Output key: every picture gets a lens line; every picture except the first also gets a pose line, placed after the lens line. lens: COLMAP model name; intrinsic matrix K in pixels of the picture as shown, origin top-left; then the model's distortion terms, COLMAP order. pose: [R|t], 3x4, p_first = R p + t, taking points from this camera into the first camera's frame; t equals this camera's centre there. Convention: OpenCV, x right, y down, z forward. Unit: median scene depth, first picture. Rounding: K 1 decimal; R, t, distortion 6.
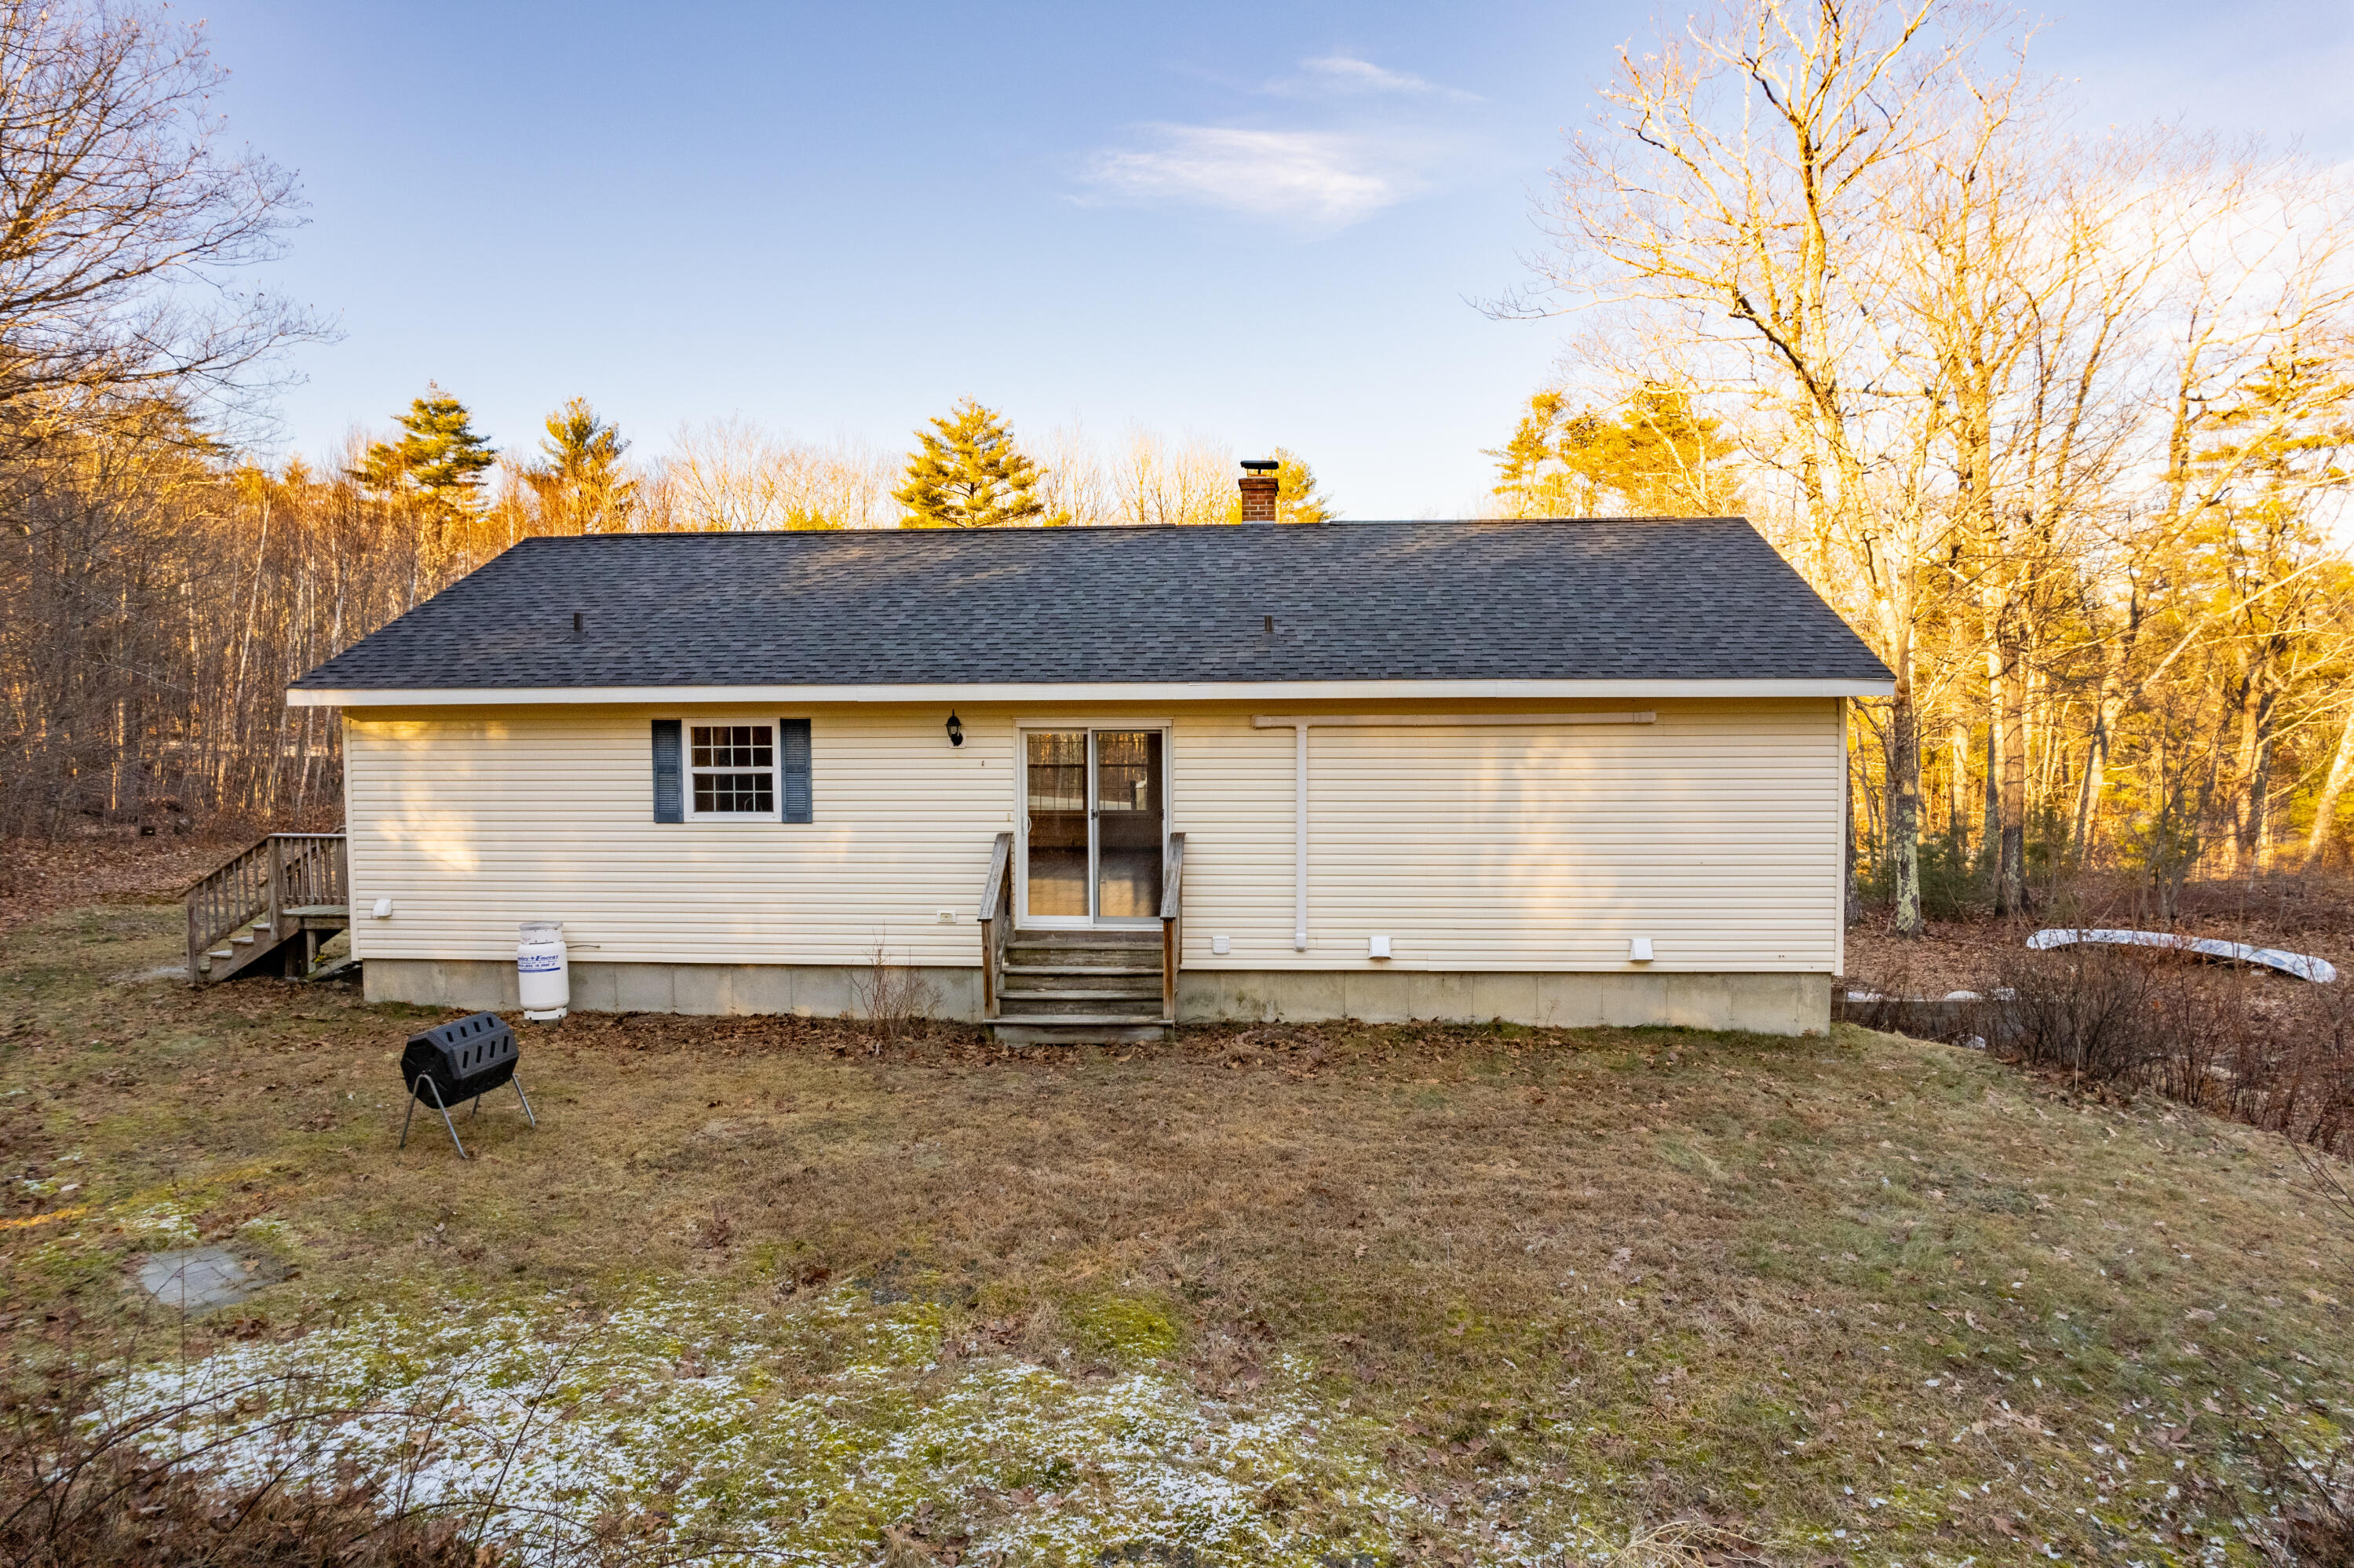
lens RADIAL K [[1489.1, 0, 1174.8], [0, 1489.1, 782.7], [0, 0, 1]] dist [-0.072467, 0.061673]
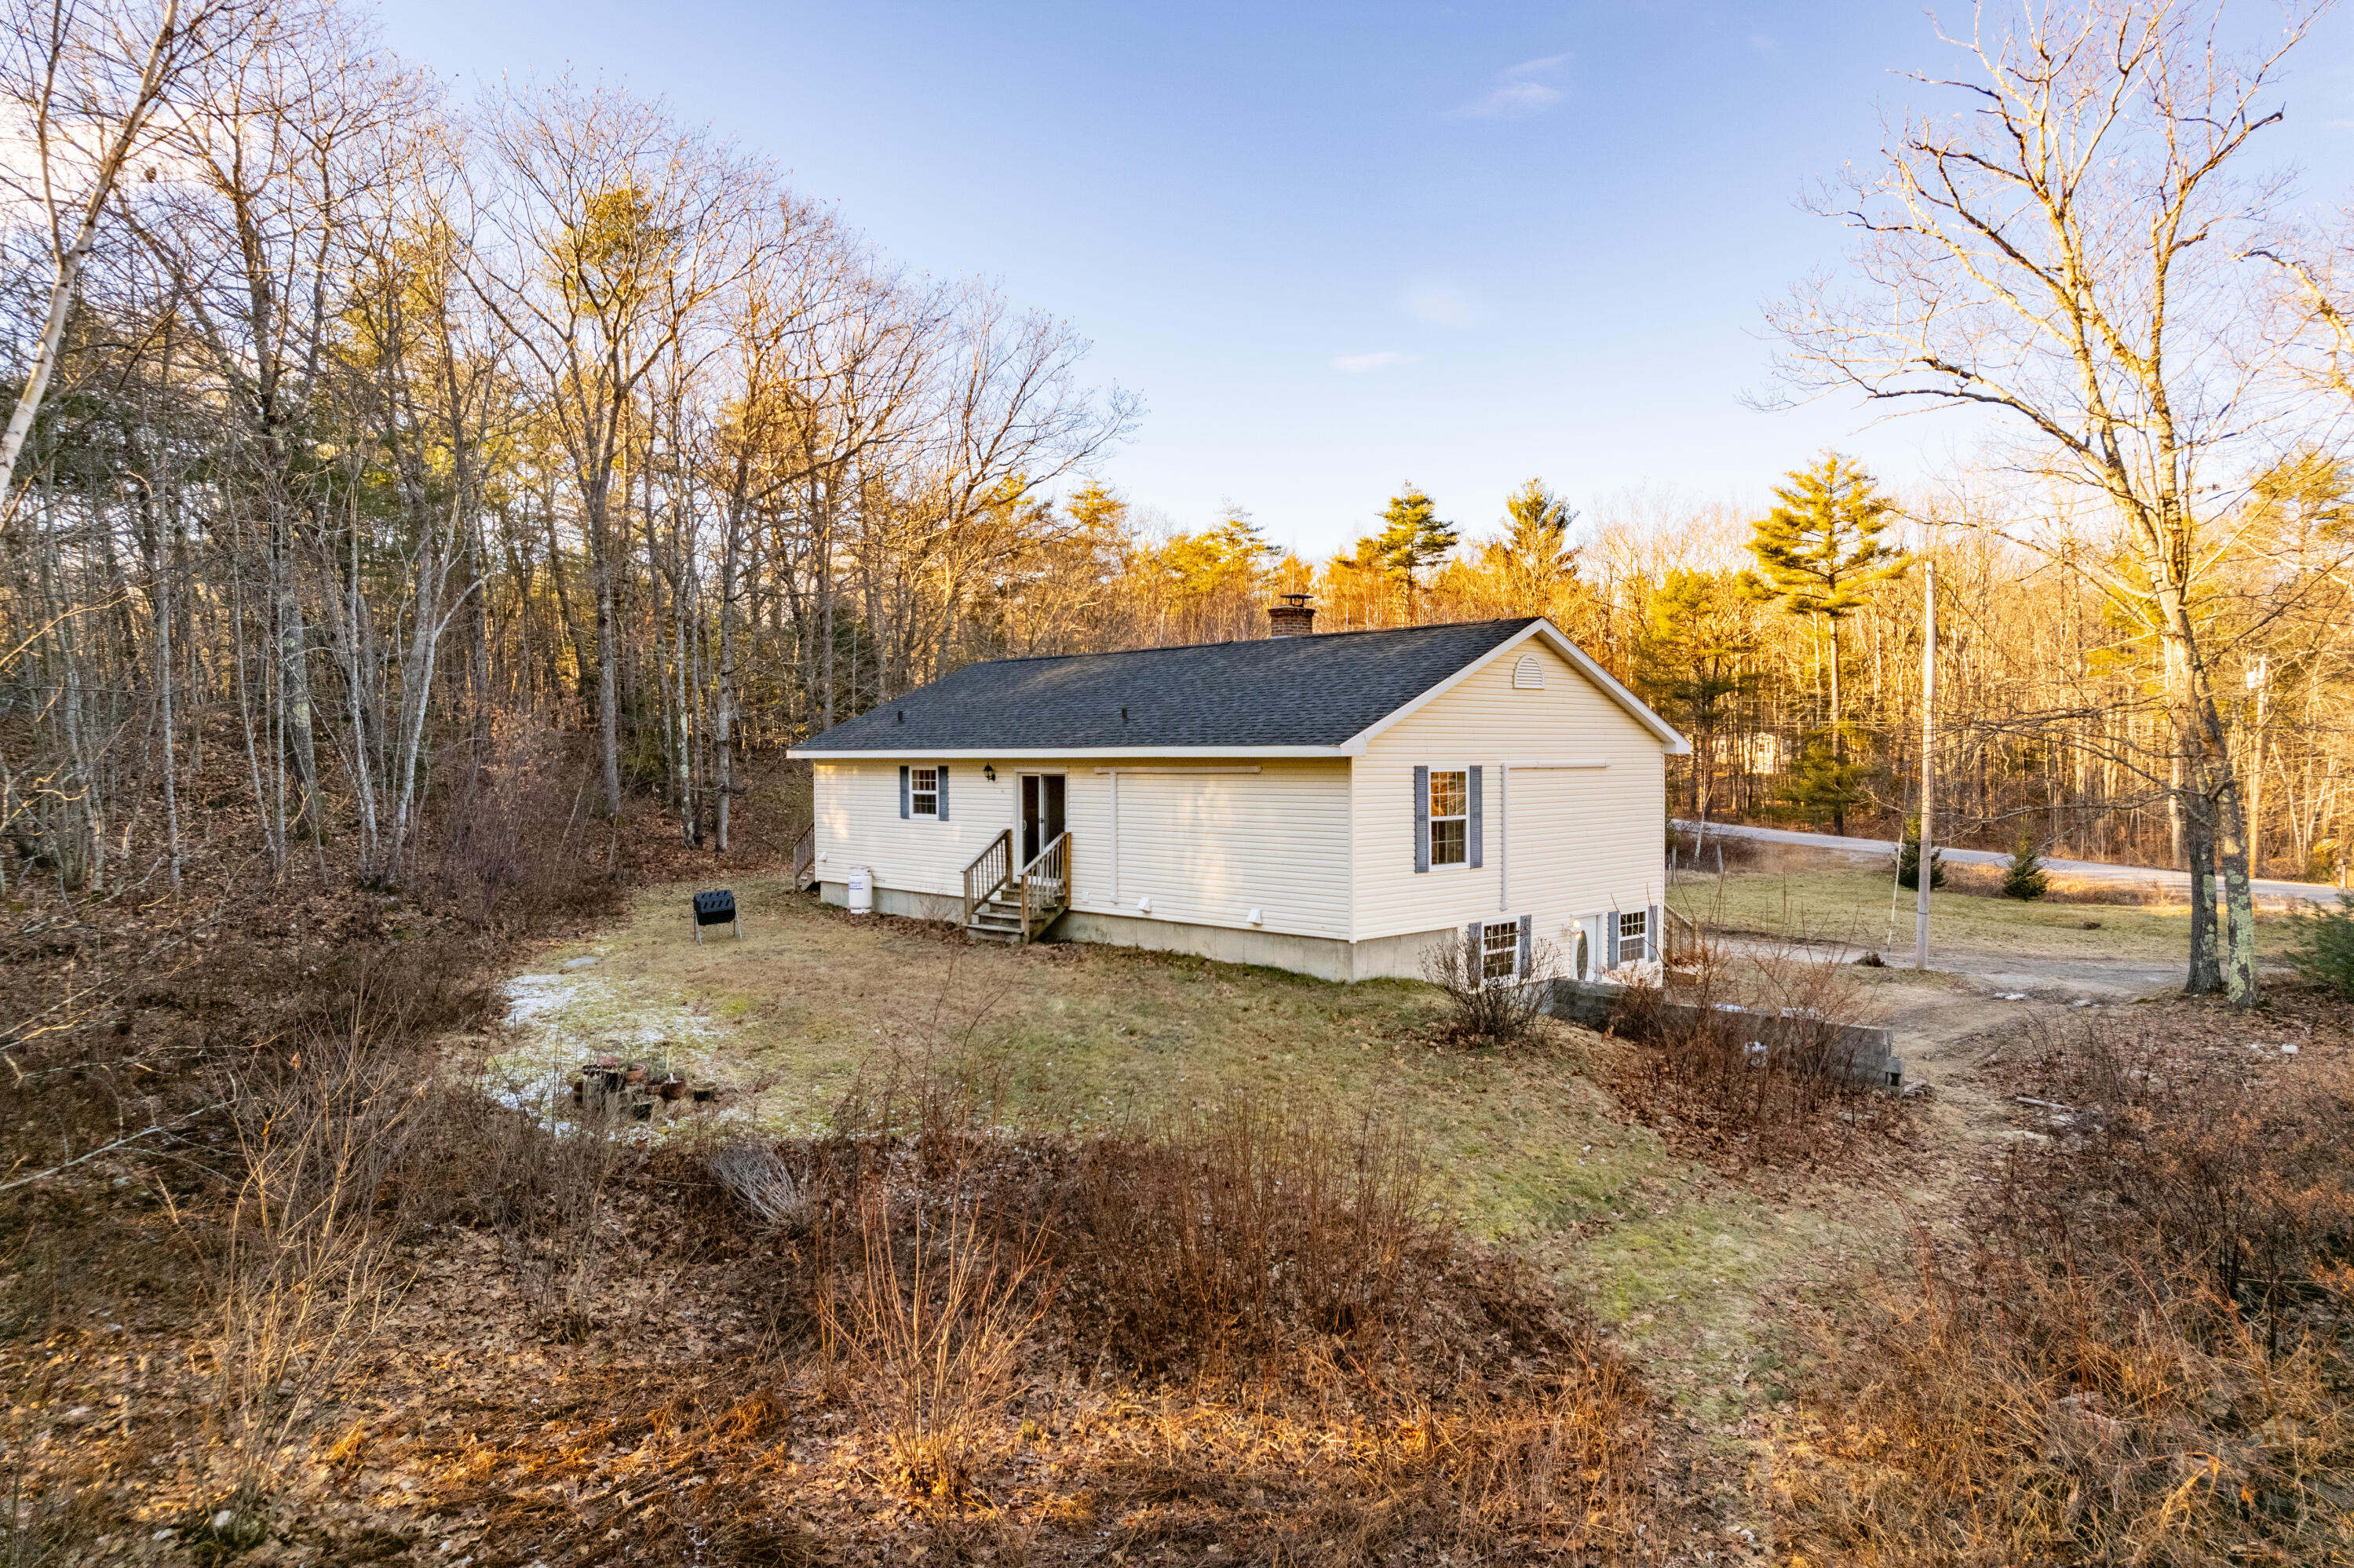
lens RADIAL K [[1489.1, 0, 1184.0], [0, 1489.1, 783.4], [0, 0, 1]] dist [-0.072467, 0.061673]
pose [[0.746900, 0.014695, -0.664774, 1.221581], [-0.032315, 0.999377, -0.014215, -0.003203], [0.664150, 0.032099, 0.746909, -0.225647]]
